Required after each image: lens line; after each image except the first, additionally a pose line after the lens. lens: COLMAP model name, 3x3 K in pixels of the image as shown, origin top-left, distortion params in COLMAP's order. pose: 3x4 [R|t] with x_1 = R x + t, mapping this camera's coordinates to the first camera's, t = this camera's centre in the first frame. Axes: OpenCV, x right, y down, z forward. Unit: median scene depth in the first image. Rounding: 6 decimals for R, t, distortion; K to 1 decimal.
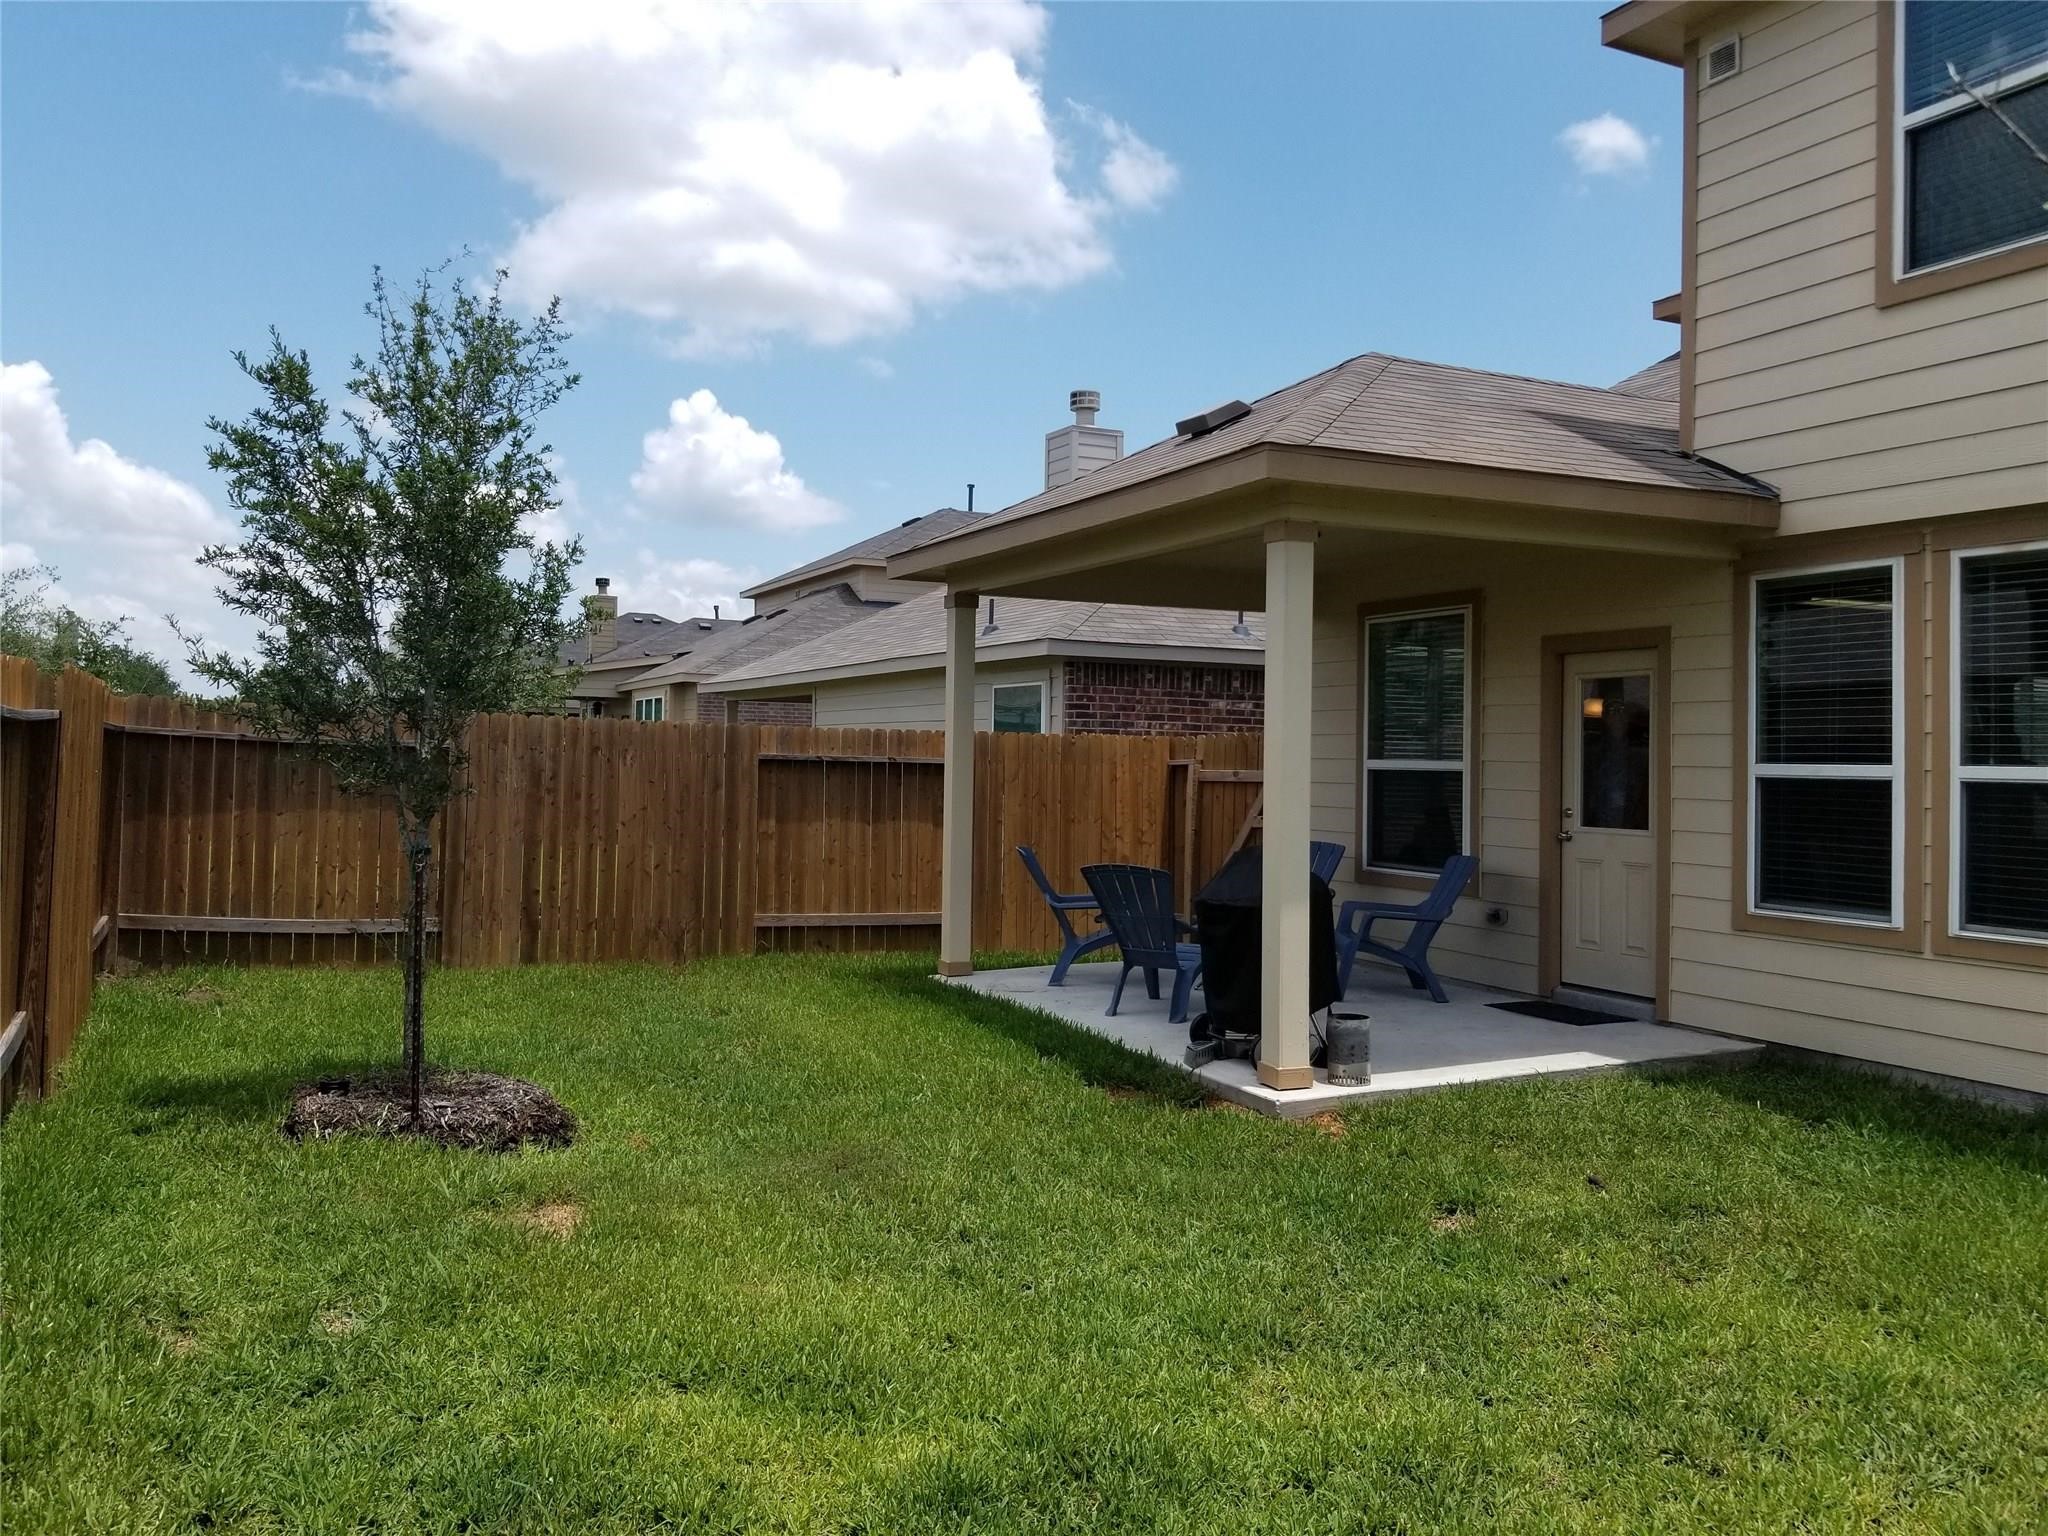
lens RADIAL K [[1587.9, 0, 1019.6], [0, 1587.9, 724.0], [0, 0, 1]] dist [0.100850, -0.188412]
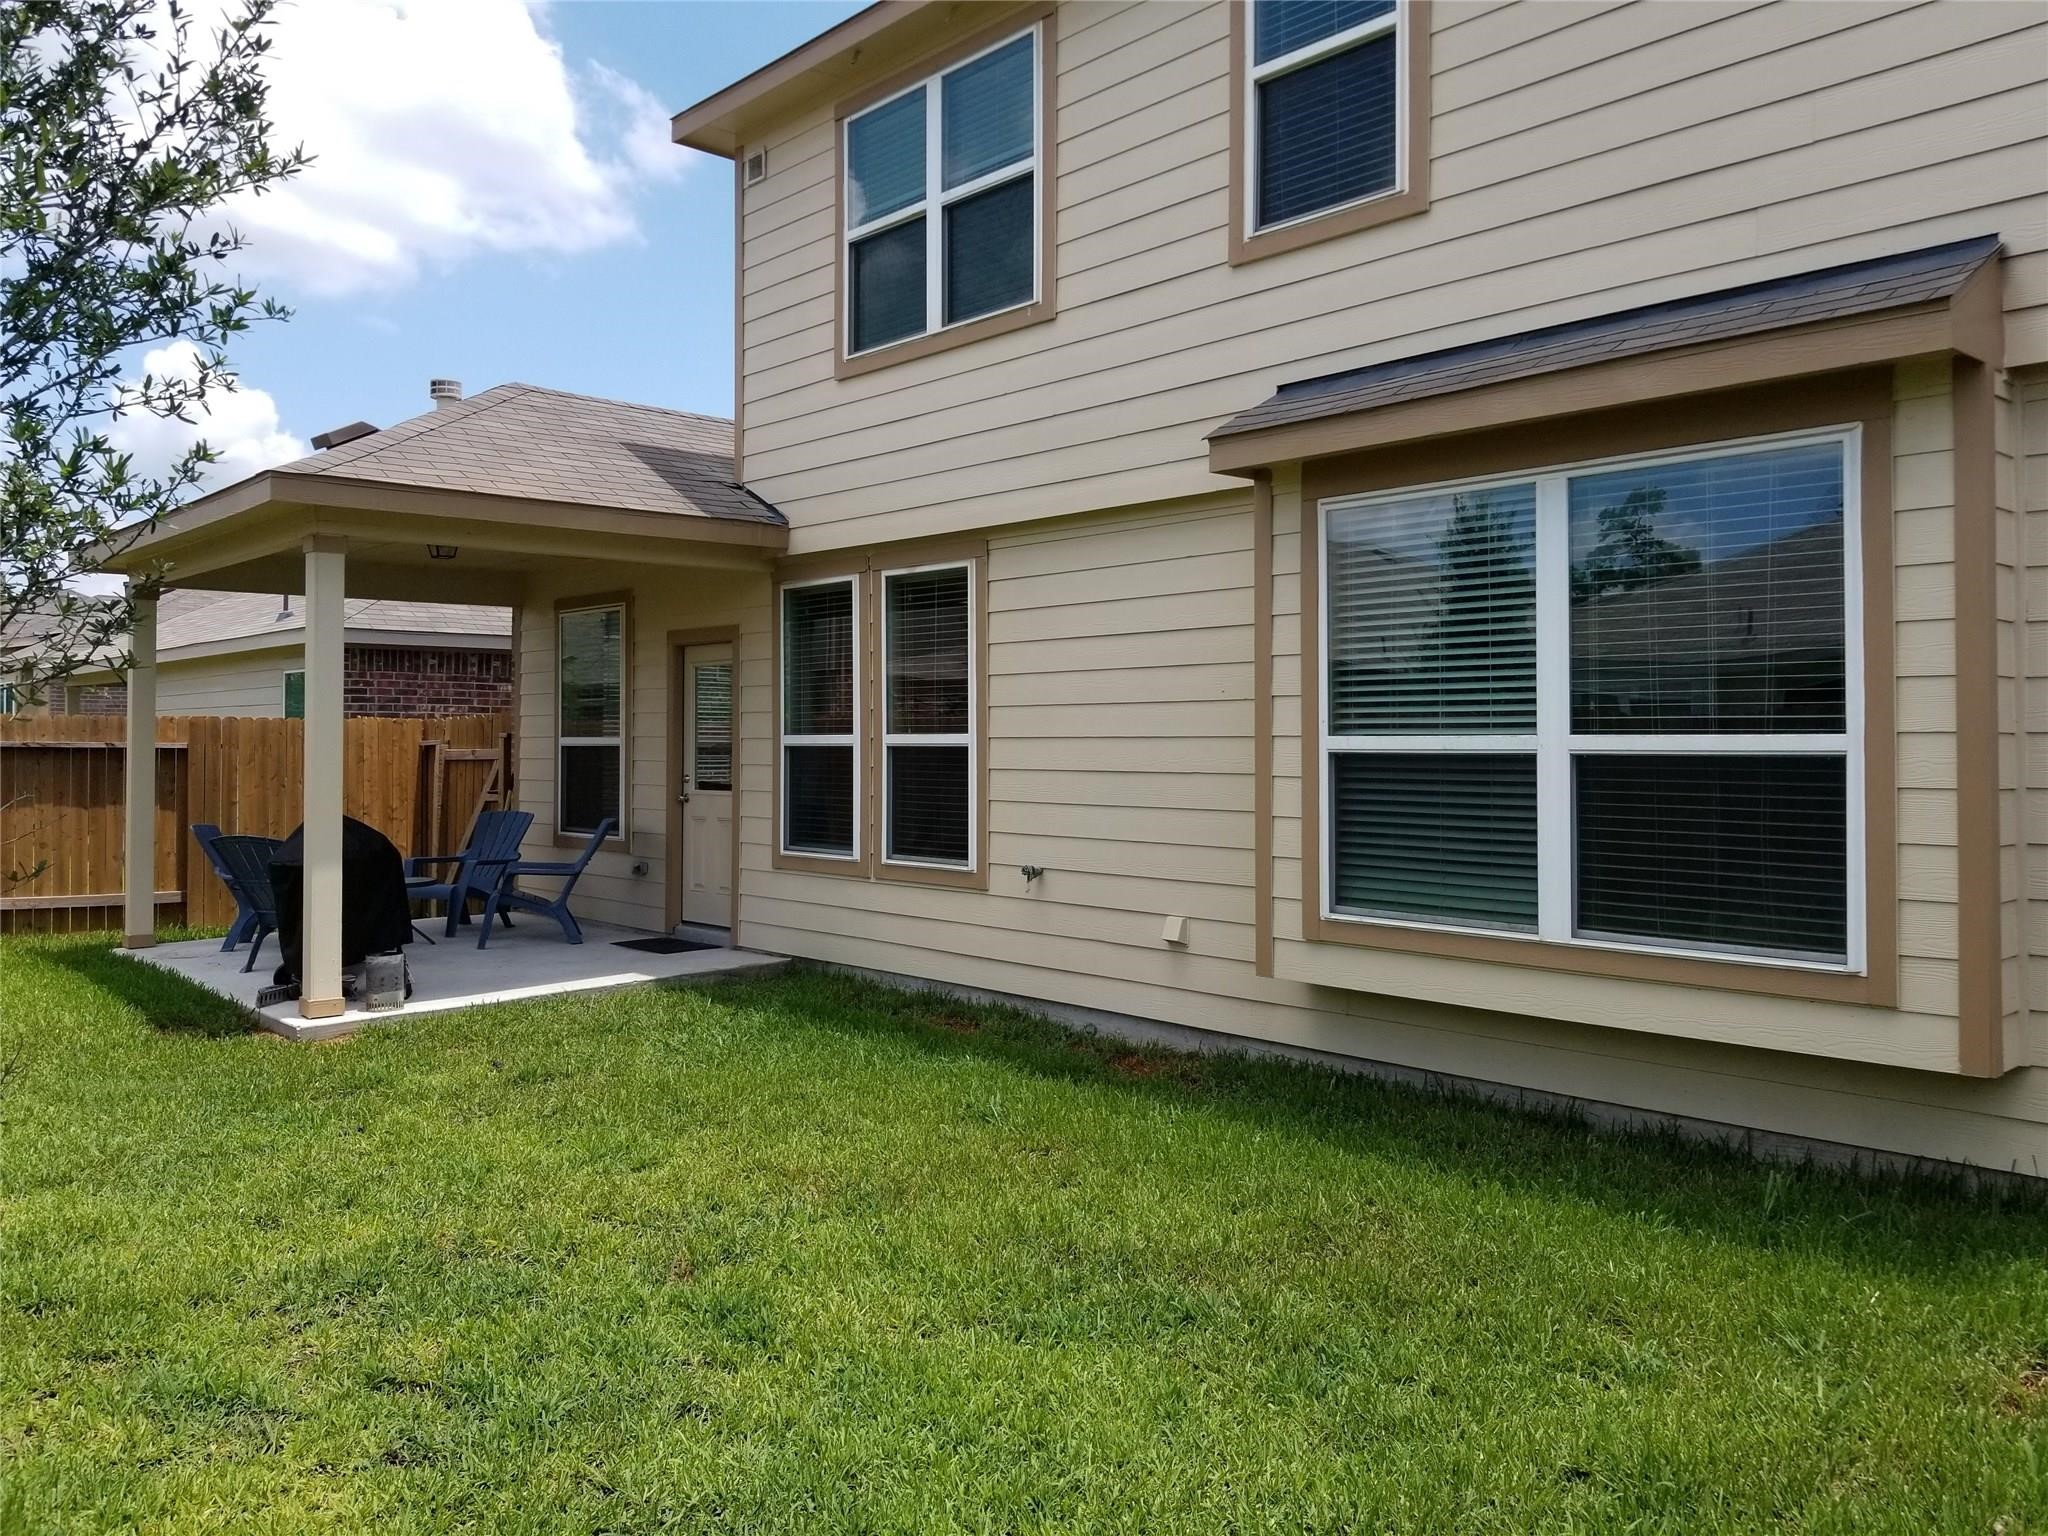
lens RADIAL K [[1592.0, 0, 1028.1], [0, 1592.0, 705.8], [0, 0, 1]] dist [0.109078, -0.179607]
pose [[0.960185, -0.010240, 0.279177, 0.239551], [0.009857, 0.999948, 0.002773, 0.000097], [-0.279191, 0.000089, 0.960236, -0.204933]]
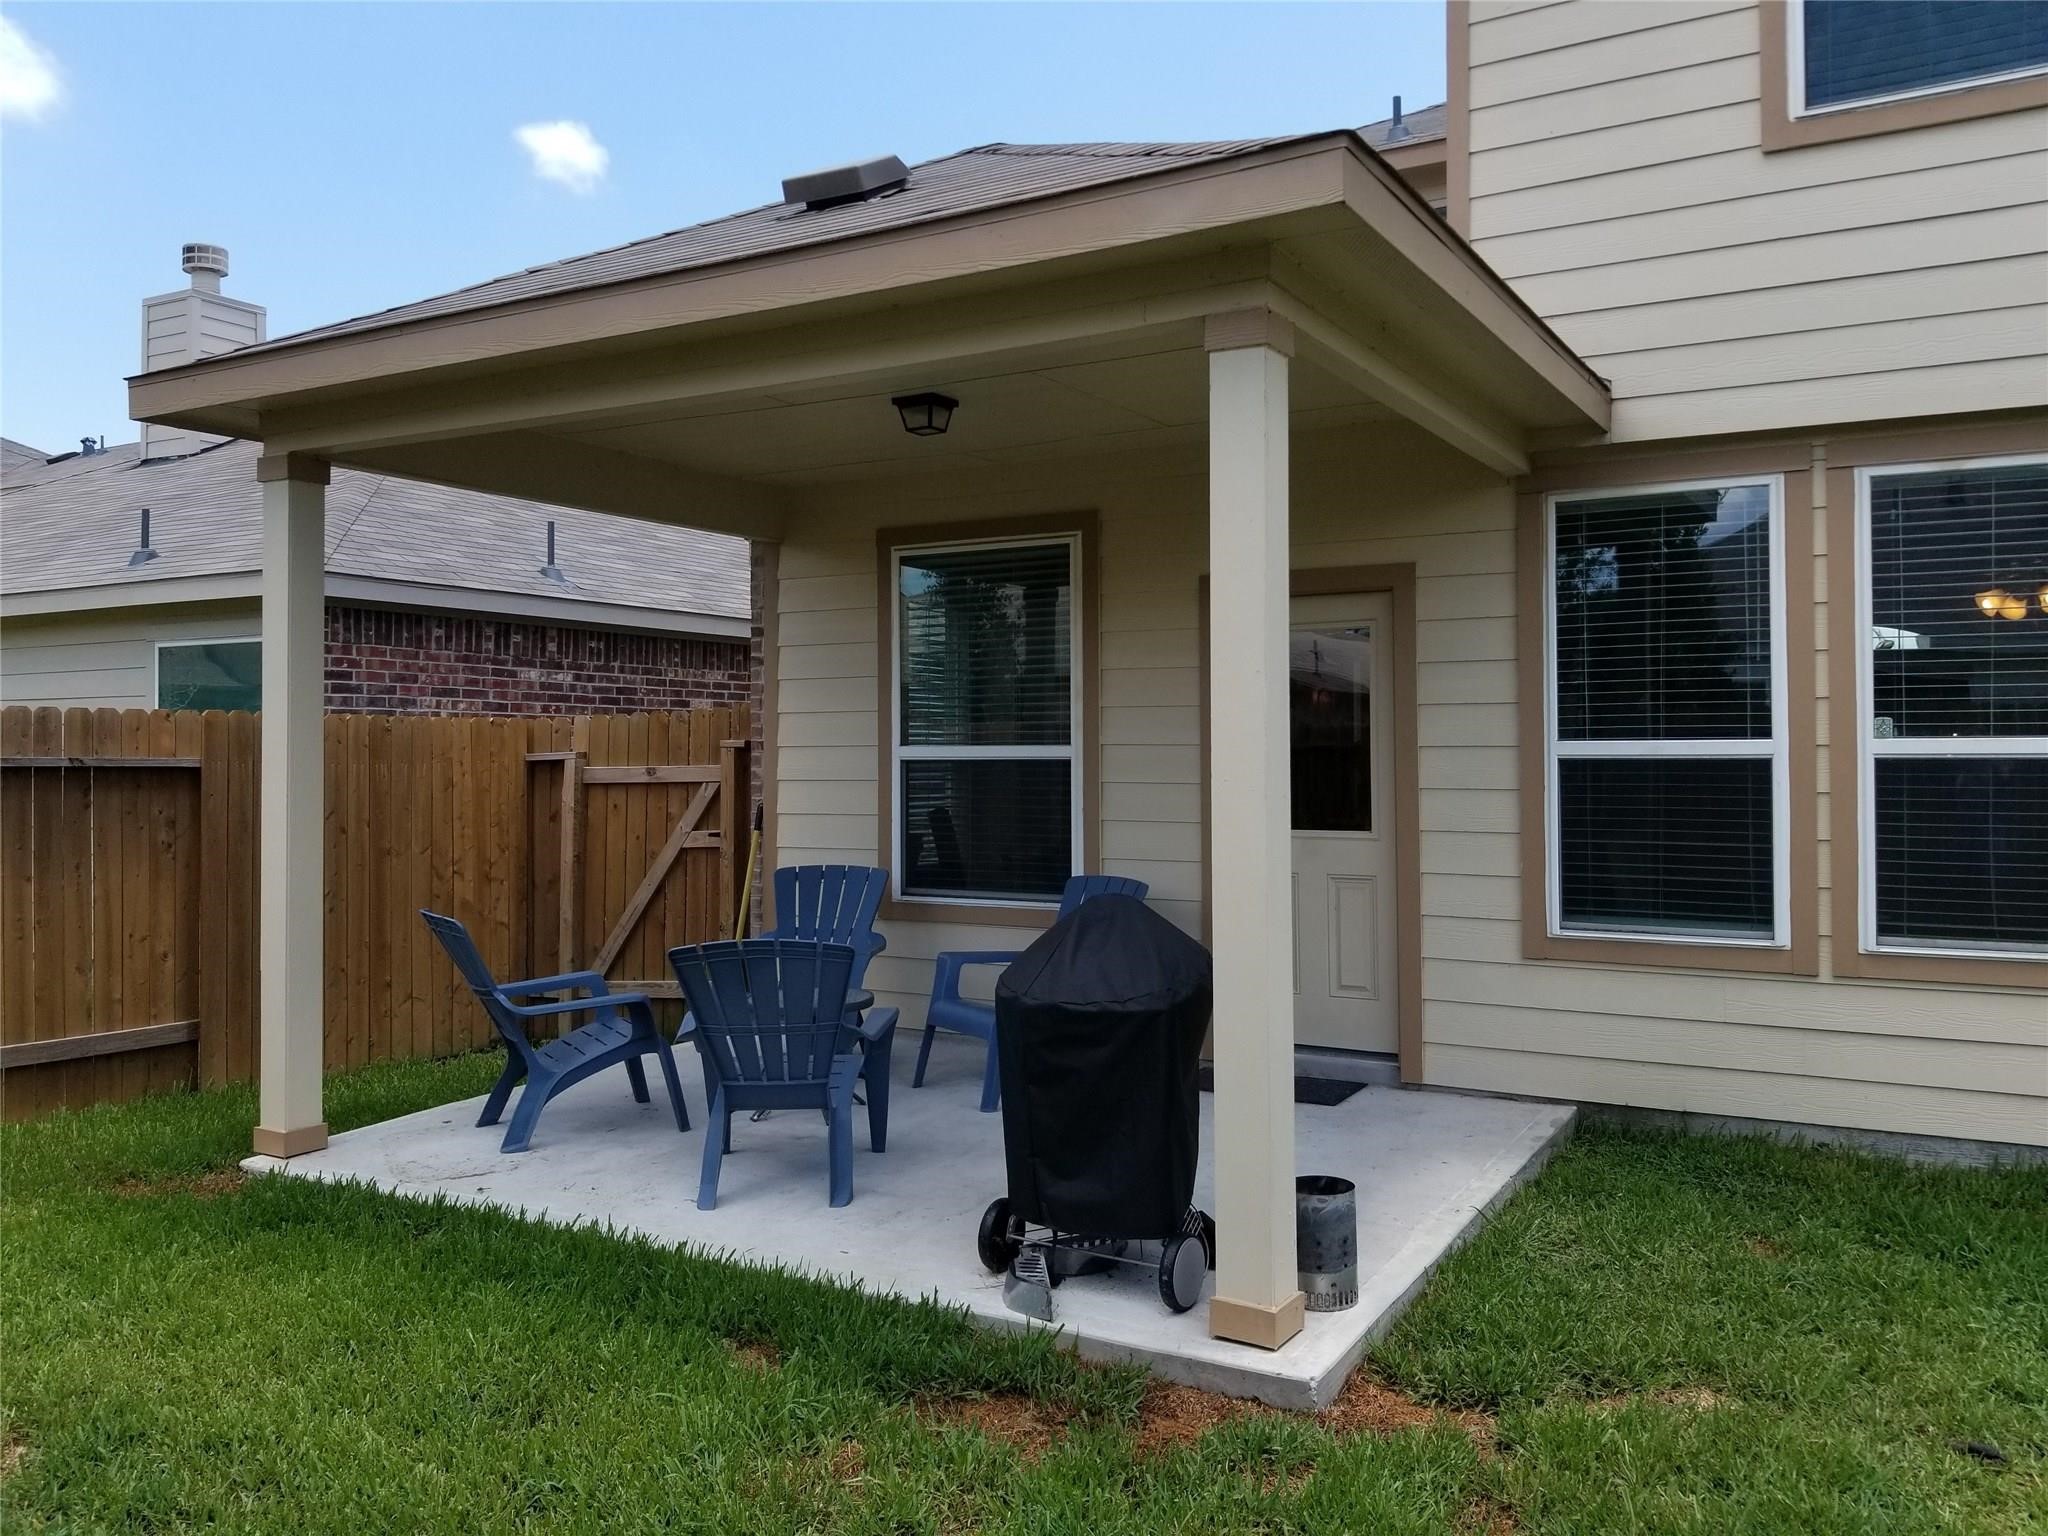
lens RADIAL K [[1587.9, 0, 1019.6], [0, 1587.9, 724.0], [0, 0, 1]] dist [0.100850, -0.188412]
pose [[0.823764, -0.008863, 0.566863, -0.153676], [0.004973, 0.999952, 0.008409, 0.007225], [-0.566910, -0.004108, 0.823769, 0.420208]]
